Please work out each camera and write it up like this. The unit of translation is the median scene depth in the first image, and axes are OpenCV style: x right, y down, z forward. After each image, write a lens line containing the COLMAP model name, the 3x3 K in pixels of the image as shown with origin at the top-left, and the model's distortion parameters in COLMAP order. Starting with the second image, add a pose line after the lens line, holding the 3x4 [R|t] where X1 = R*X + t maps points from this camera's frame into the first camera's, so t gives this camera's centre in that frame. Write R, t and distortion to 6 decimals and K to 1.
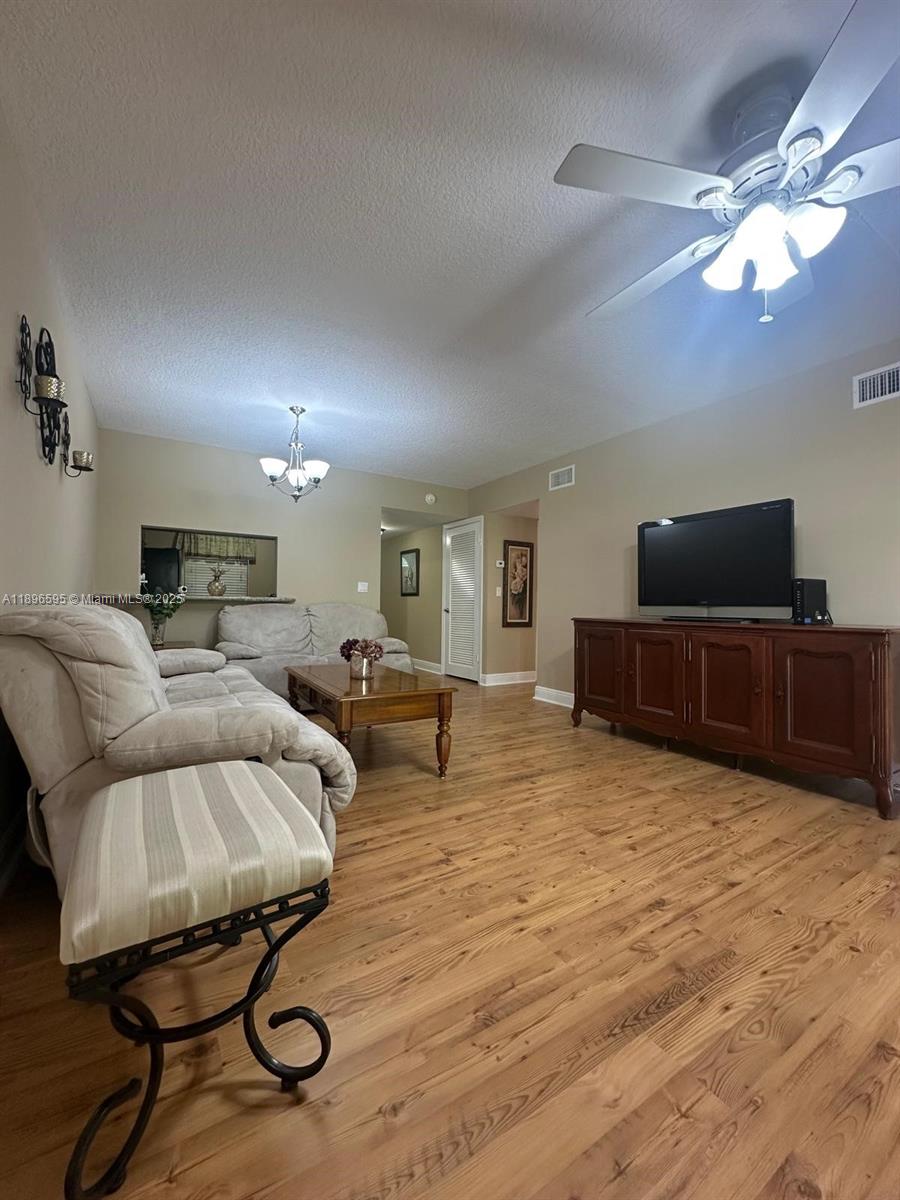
lens RADIAL K [[482.1, 0, 451.6], [0, 482.1, 595.9], [0, 0, 1]] dist [0.001309, -0.000897]
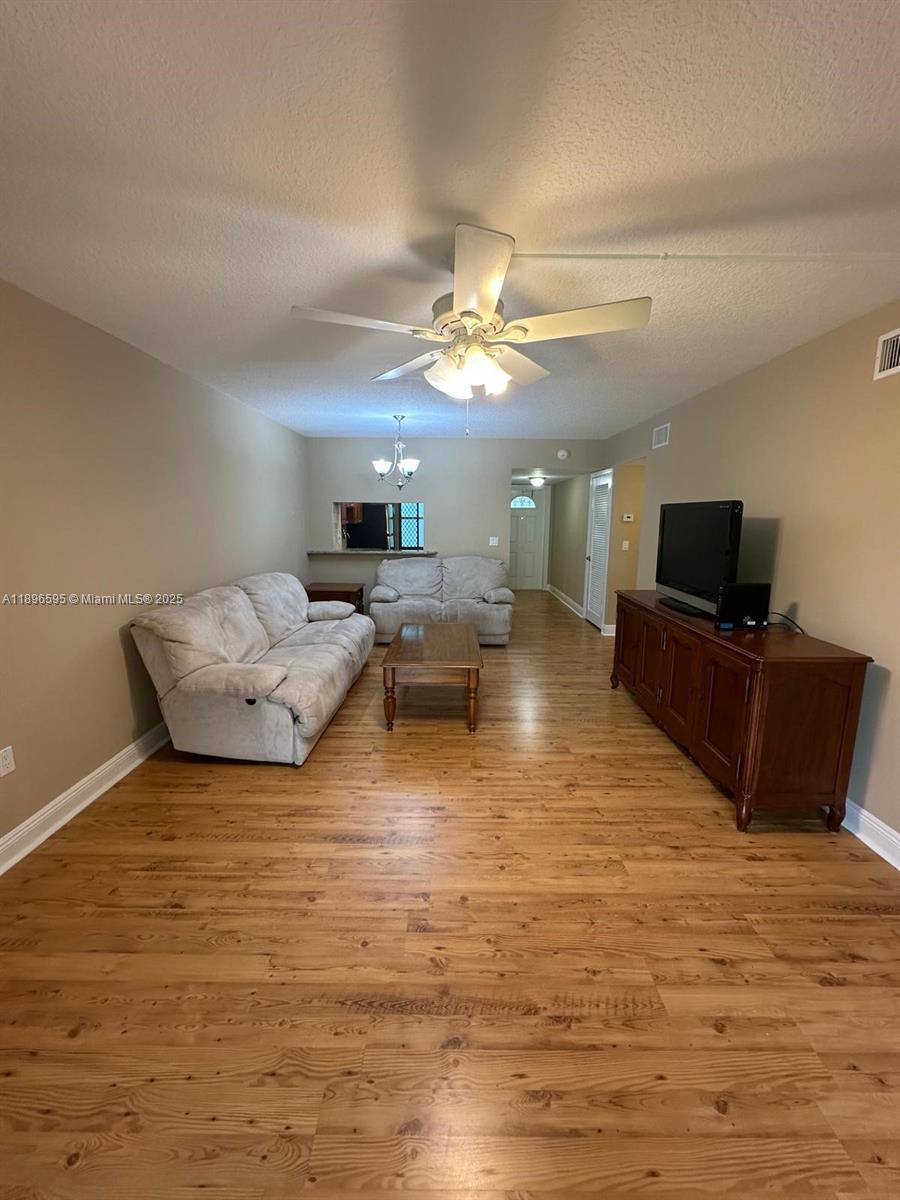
lens RADIAL K [[482.1, 0, 449.4], [0, 482.1, 601.7], [0, 0, 1]] dist [0.001309, -0.000897]
pose [[0.842336, 0.089487, -0.531472, 0.926357], [0.015622, 0.981651, 0.190045, -0.251547], [0.538726, -0.168384, 0.825482, -0.137038]]
